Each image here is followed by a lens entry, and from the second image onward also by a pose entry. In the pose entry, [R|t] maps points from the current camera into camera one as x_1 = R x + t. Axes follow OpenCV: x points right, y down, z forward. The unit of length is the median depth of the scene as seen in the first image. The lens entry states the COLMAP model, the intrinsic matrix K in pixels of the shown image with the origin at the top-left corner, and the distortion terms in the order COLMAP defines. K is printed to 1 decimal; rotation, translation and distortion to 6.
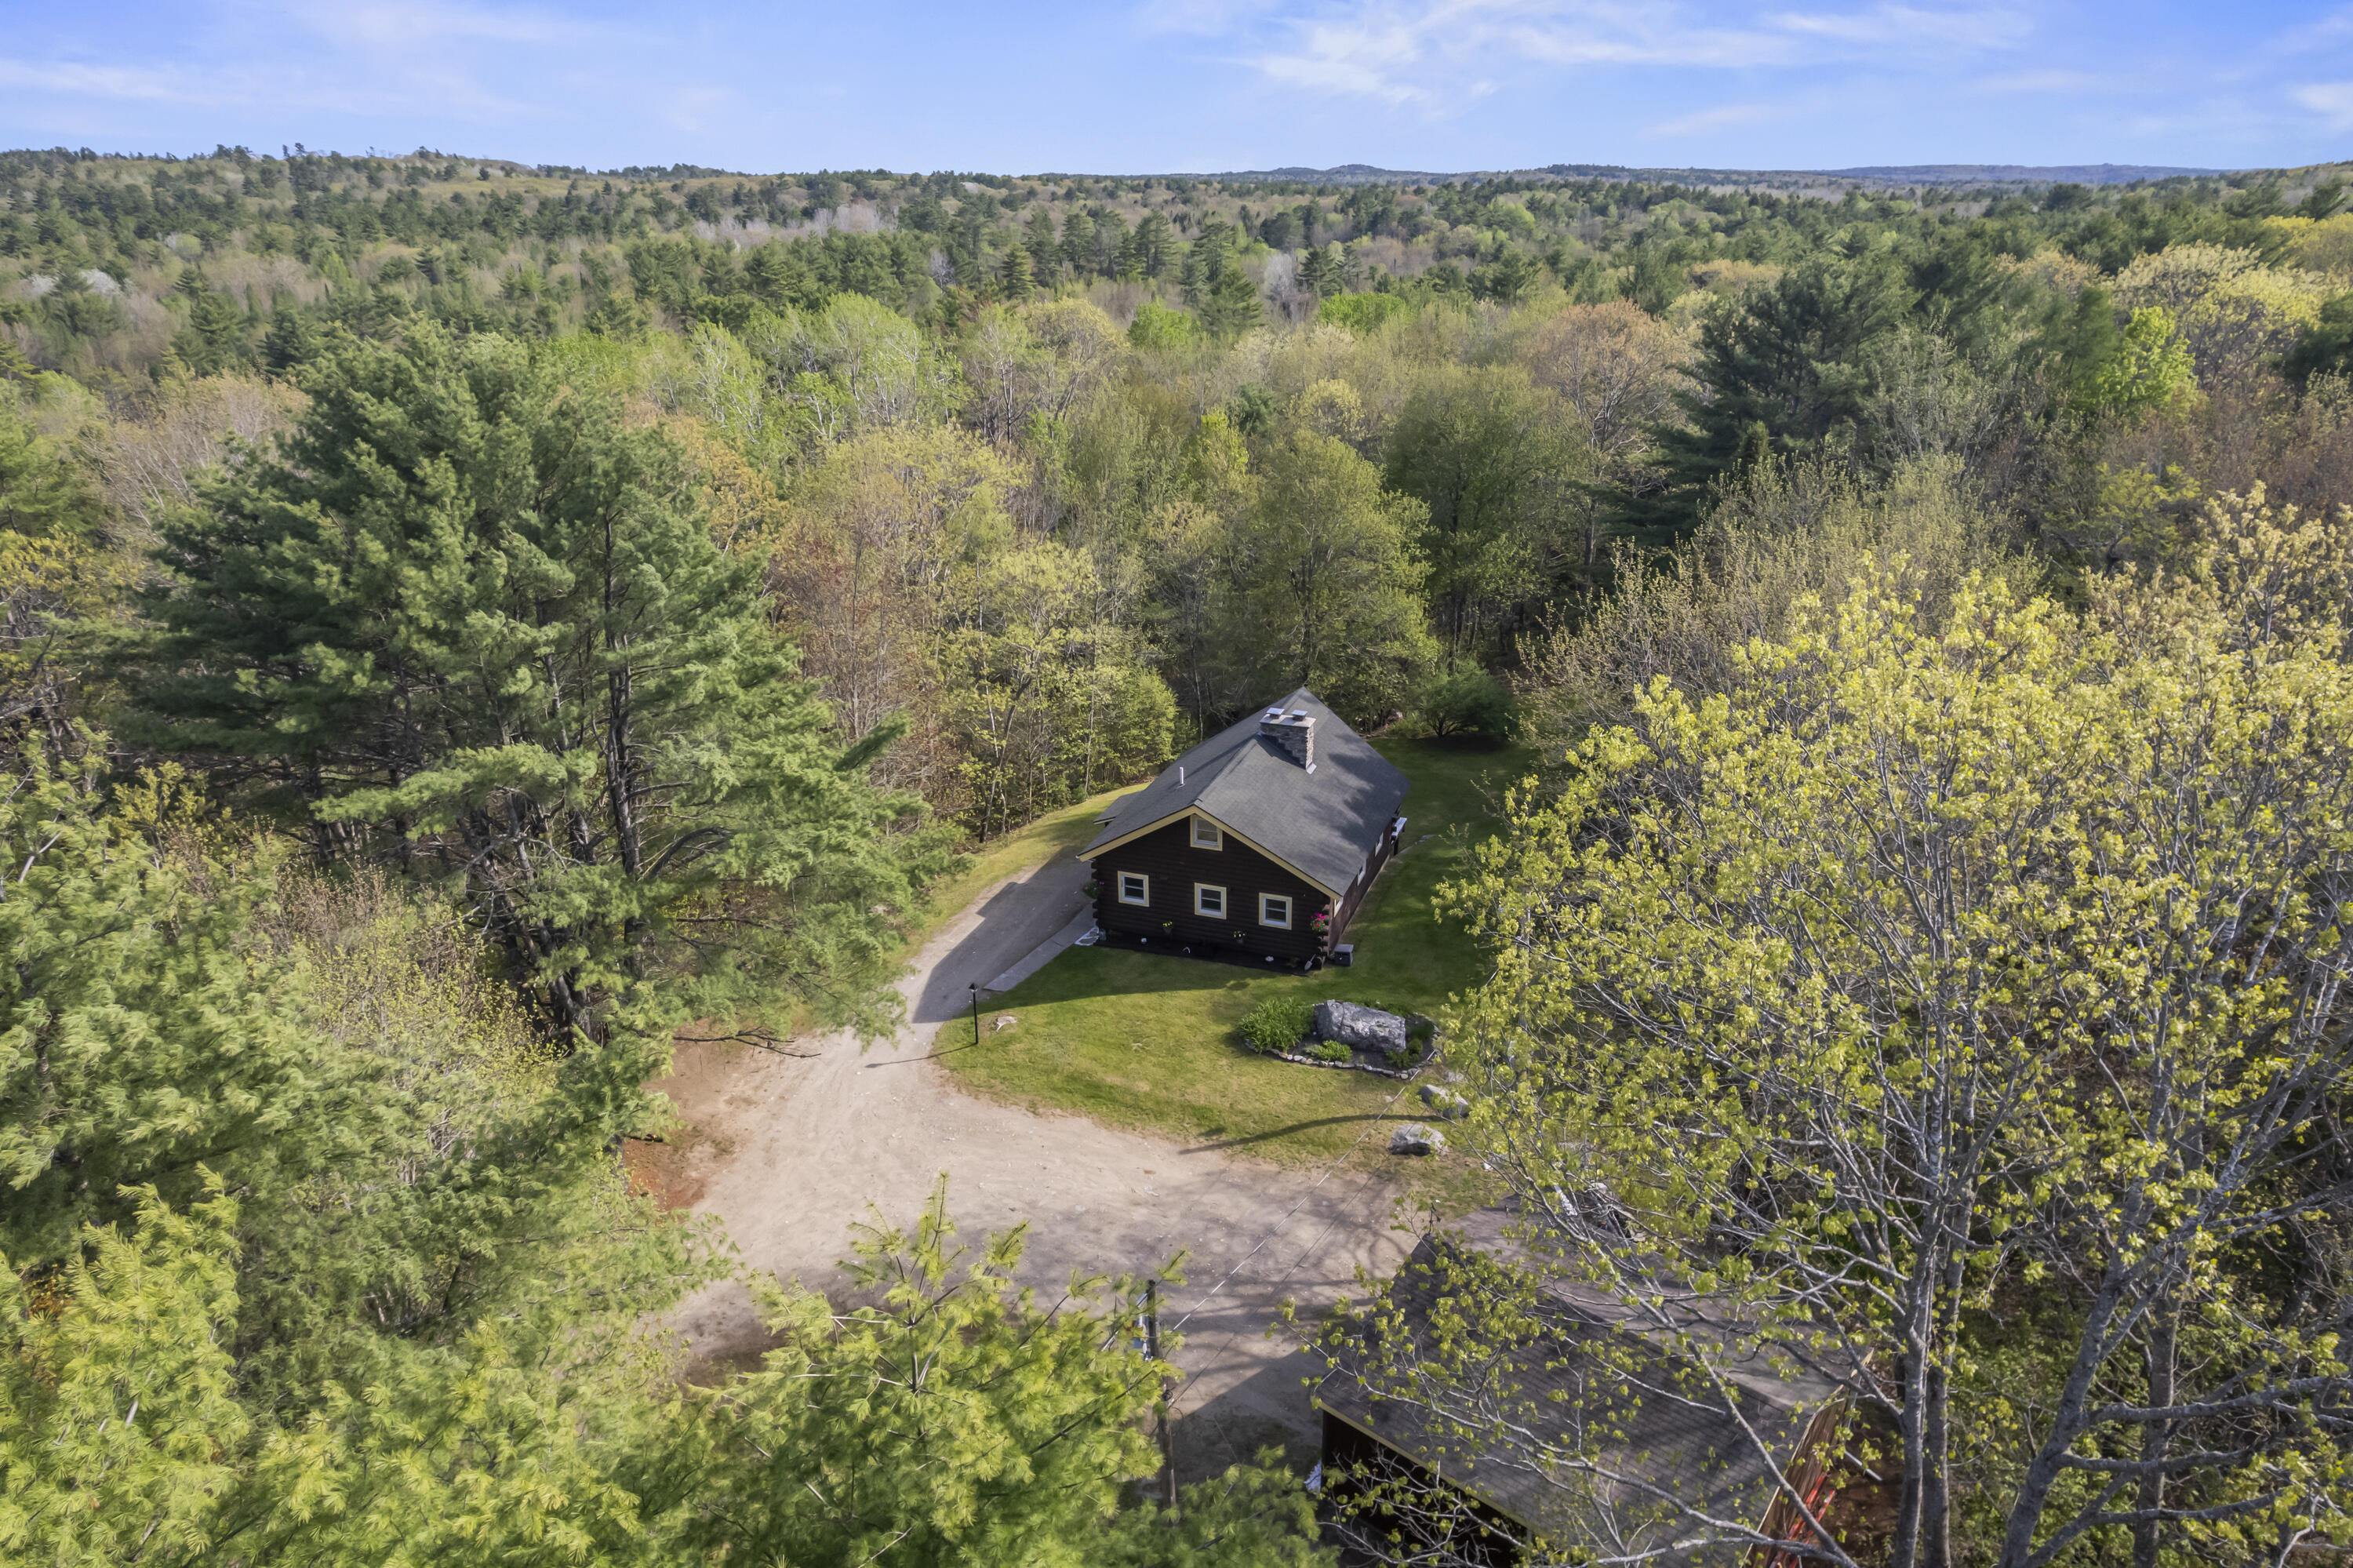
lens RADIAL K [[1470.8, 0, 1176.5], [0, 1470.8, 784.0], [0, 0, 1]] dist [-0.047753, 0.000752]
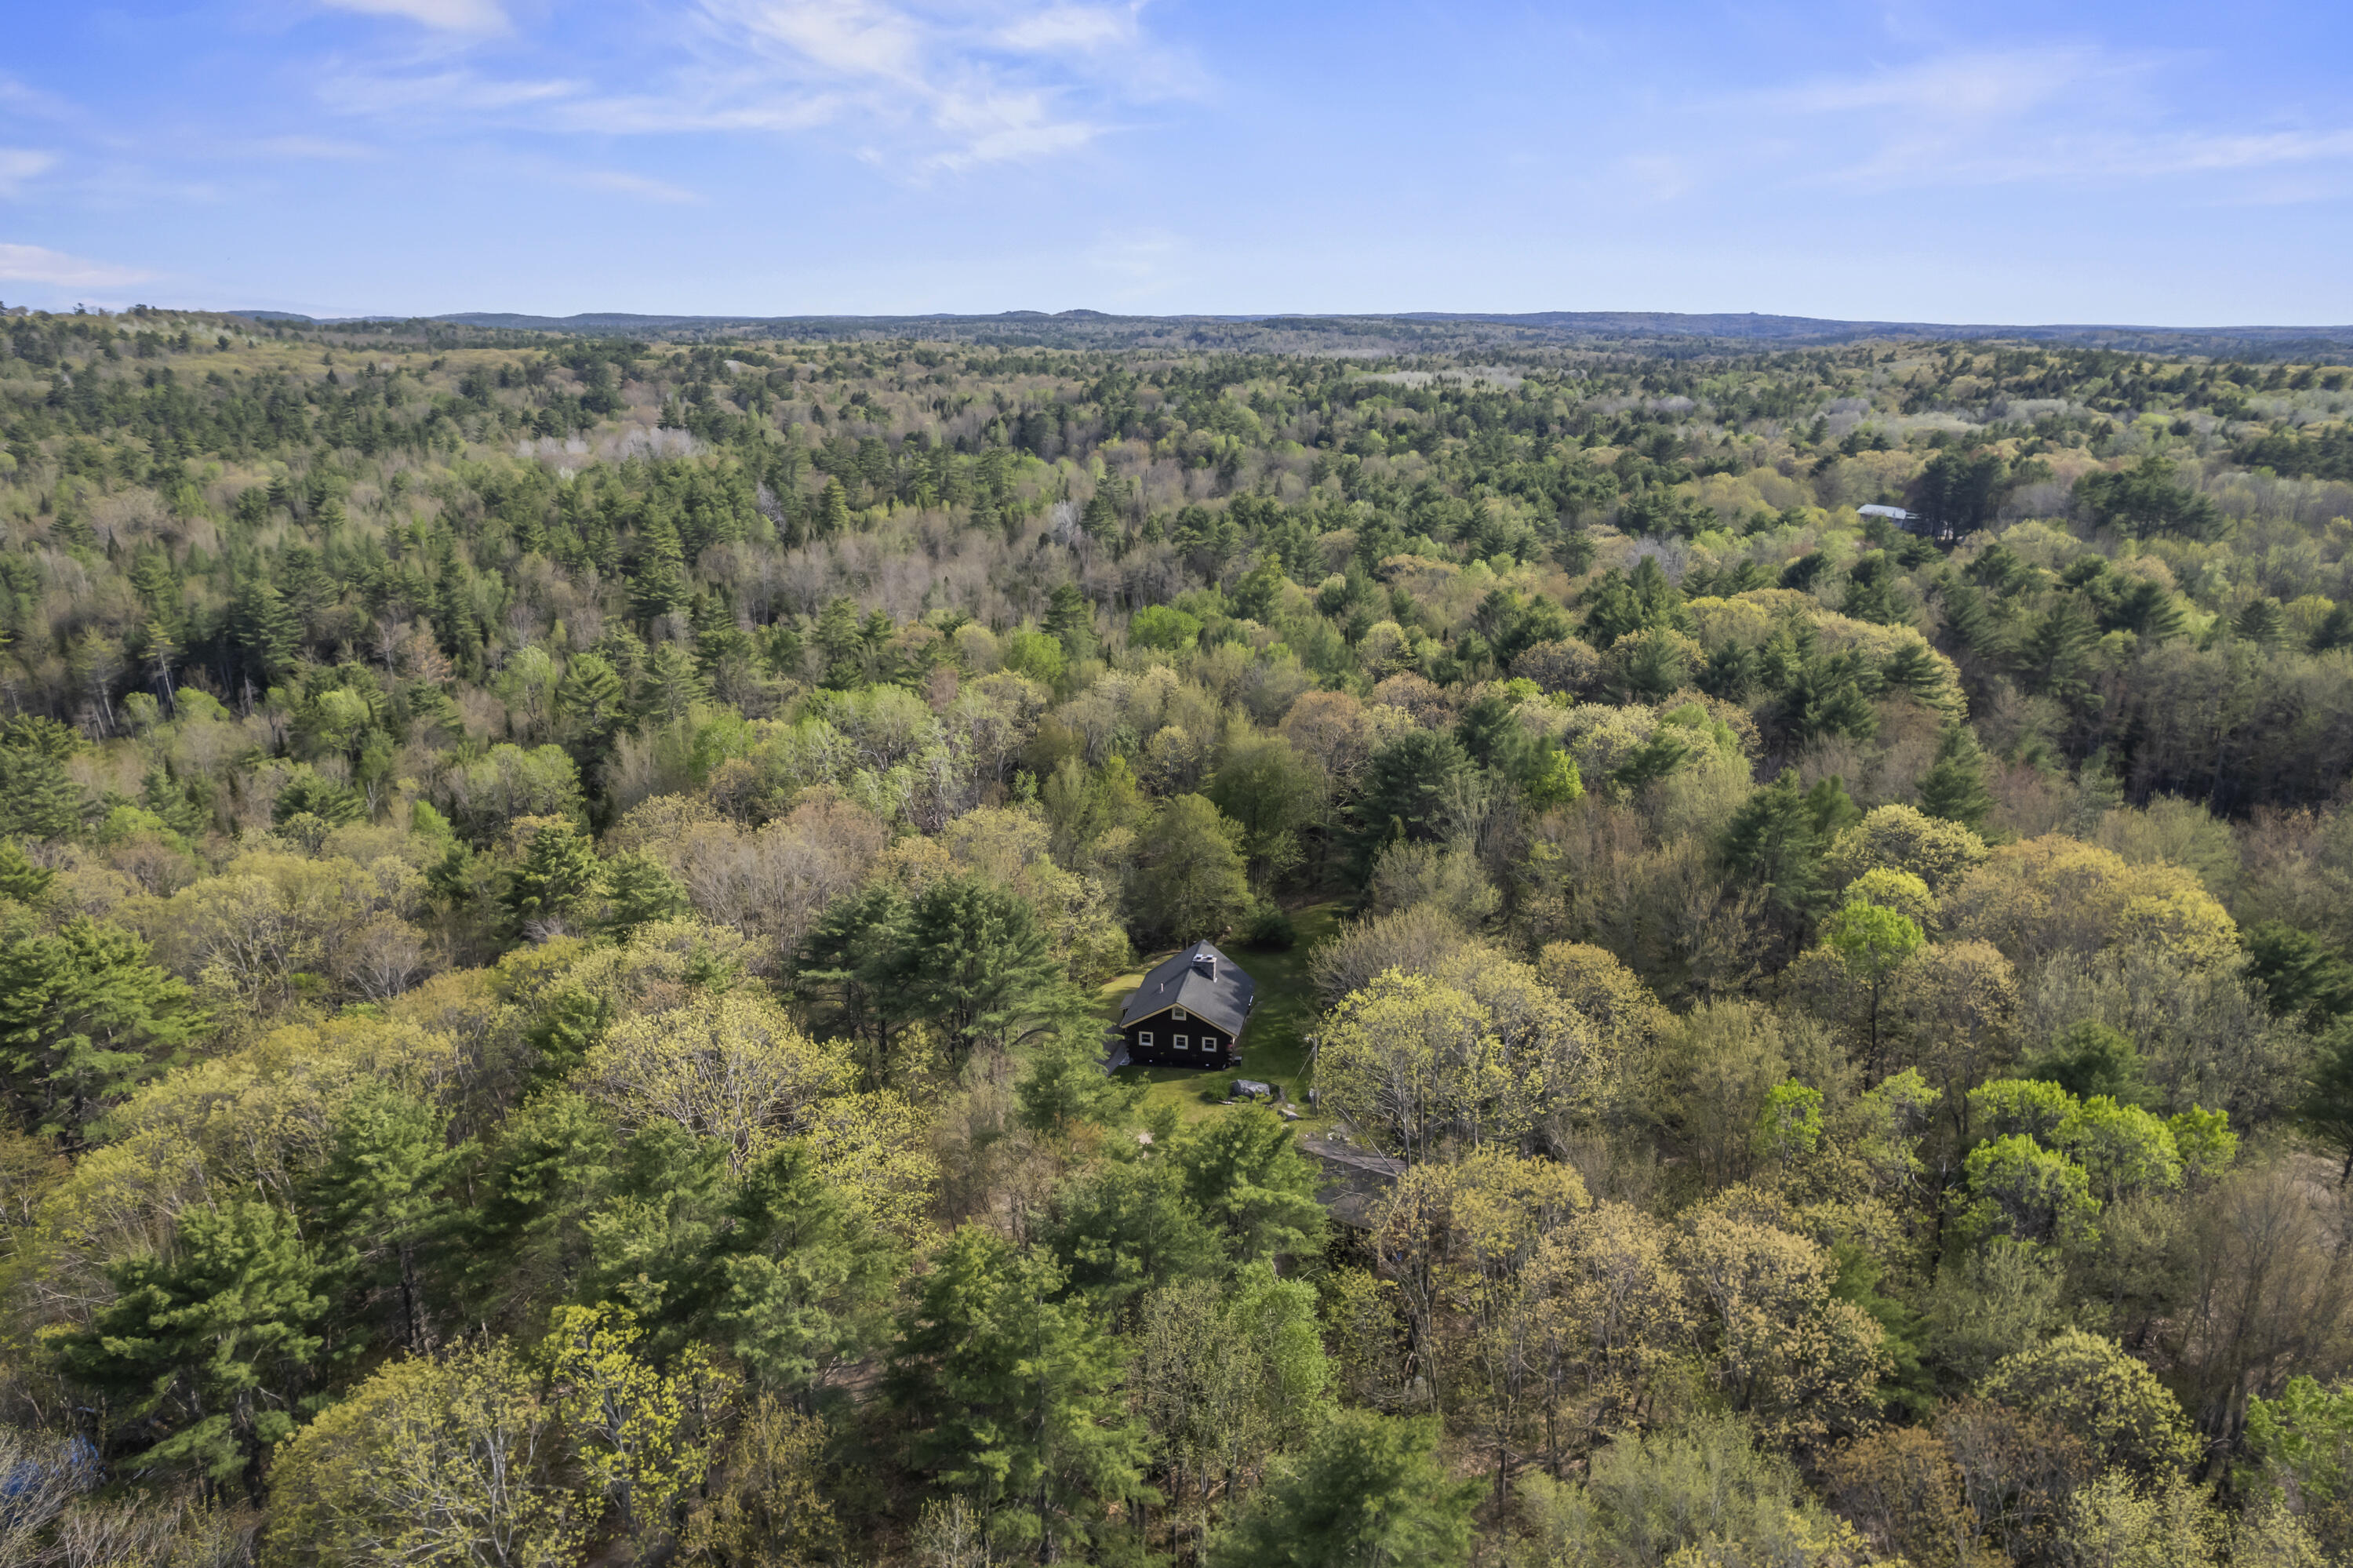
lens RADIAL K [[1470.8, 0, 1176.5], [0, 1470.8, 784.0], [0, 0, 1]] dist [-0.047753, 0.000752]
pose [[0.984537, -0.039844, 0.170585, -0.325579], [0.054189, 0.995298, -0.080279, -0.125923], [-0.166584, 0.088281, 0.982067, -1.182850]]
